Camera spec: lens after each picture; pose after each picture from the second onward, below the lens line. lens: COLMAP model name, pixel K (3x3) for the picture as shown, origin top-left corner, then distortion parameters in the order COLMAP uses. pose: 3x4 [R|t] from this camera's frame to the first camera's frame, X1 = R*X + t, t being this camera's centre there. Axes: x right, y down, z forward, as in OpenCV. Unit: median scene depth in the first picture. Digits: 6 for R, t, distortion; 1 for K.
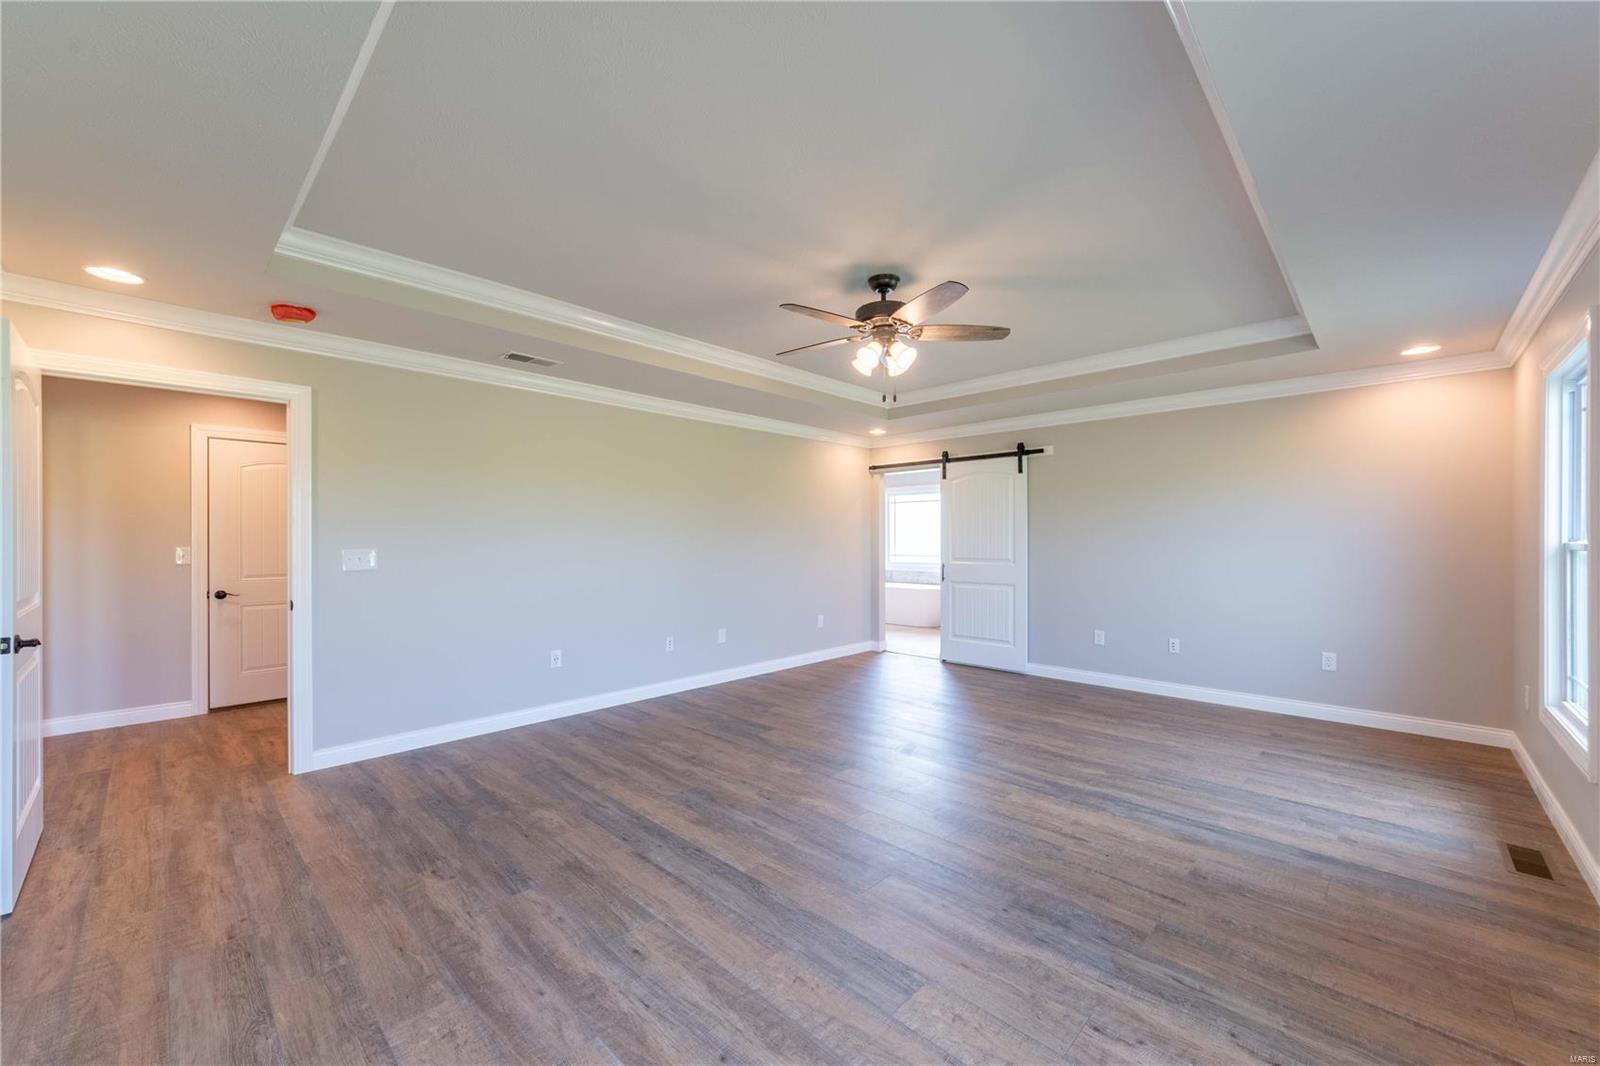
lens RADIAL K [[618.0, 0, 790.3], [0, 618.0, 539.5], [0, 0, 1]] dist [-0.006277, -0.000099]
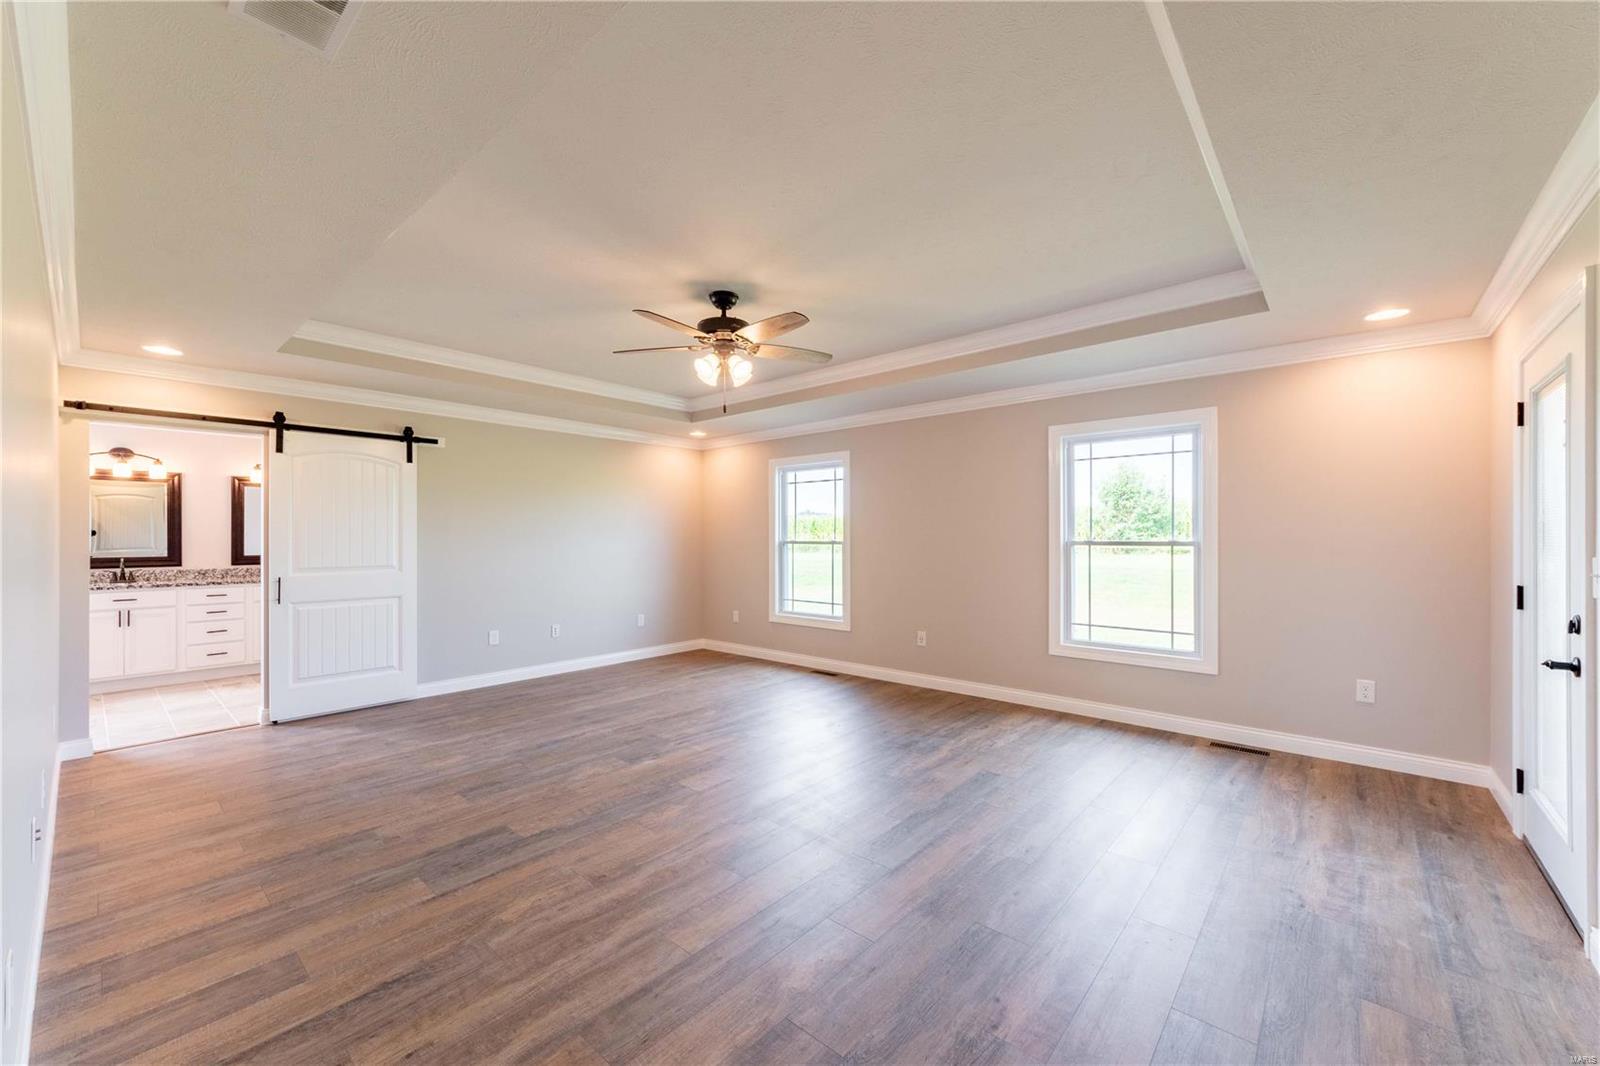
lens RADIAL K [[618.0, 0, 813.9], [0, 618.0, 536.9], [0, 0, 1]] dist [-0.006277, -0.000099]
pose [[-0.062476, 0.002267, 0.998044, -0.681215], [0.004746, 0.999987, -0.001974, -0.002316], [-0.998035, 0.004614, -0.062486, 0.676854]]
